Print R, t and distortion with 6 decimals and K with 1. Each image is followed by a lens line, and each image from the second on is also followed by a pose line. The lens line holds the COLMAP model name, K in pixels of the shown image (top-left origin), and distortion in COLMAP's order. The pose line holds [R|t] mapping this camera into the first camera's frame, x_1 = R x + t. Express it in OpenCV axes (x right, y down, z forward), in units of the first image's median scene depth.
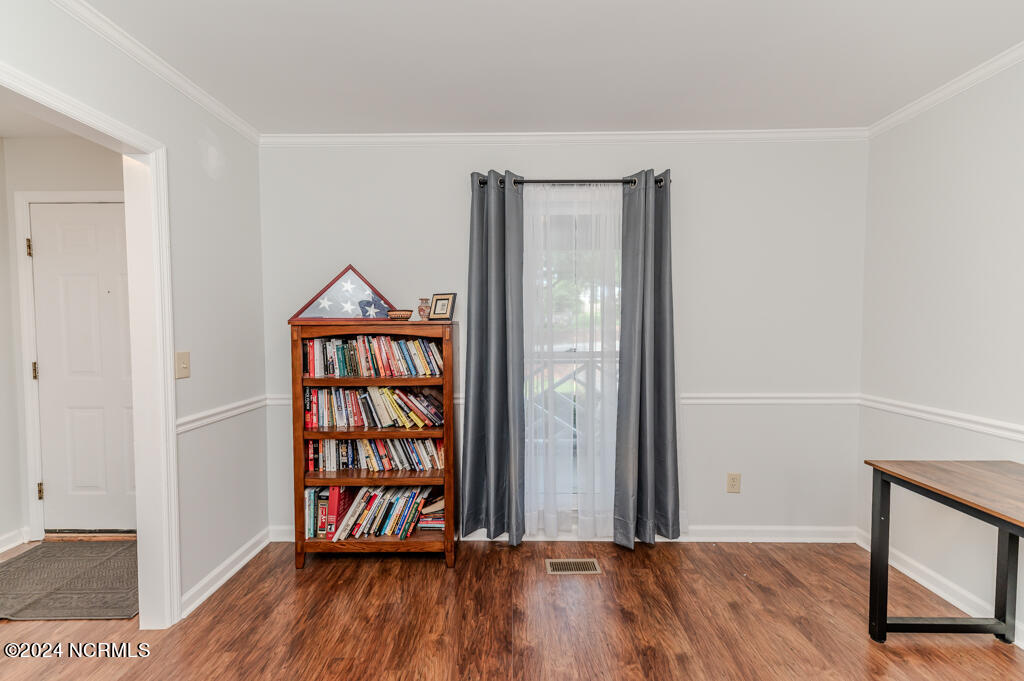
lens RADIAL K [[406.5, 0, 517.7], [0, 406.5, 337.0], [0, 0, 1]] dist [0.019692, -0.004427]
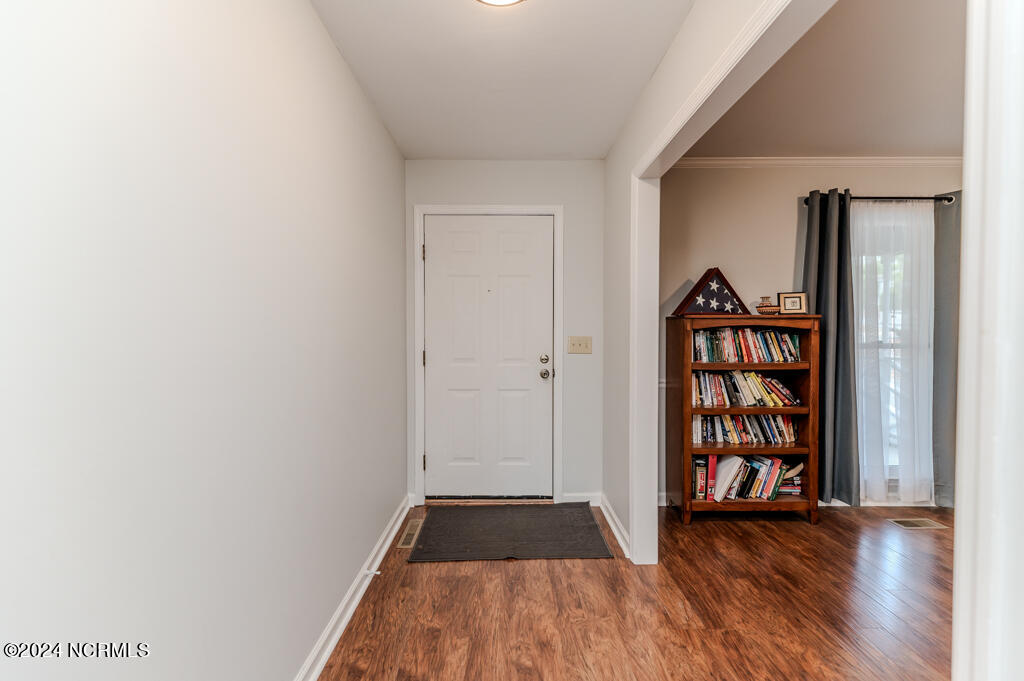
lens RADIAL K [[406.5, 0, 510.3], [0, 406.5, 339.1], [0, 0, 1]] dist [0.019692, -0.004427]
pose [[0.999690, 0.004022, 0.024578, -1.027539], [-0.003570, 0.999824, -0.018402, 0.052832], [-0.024648, 0.018309, 0.999529, -0.163011]]
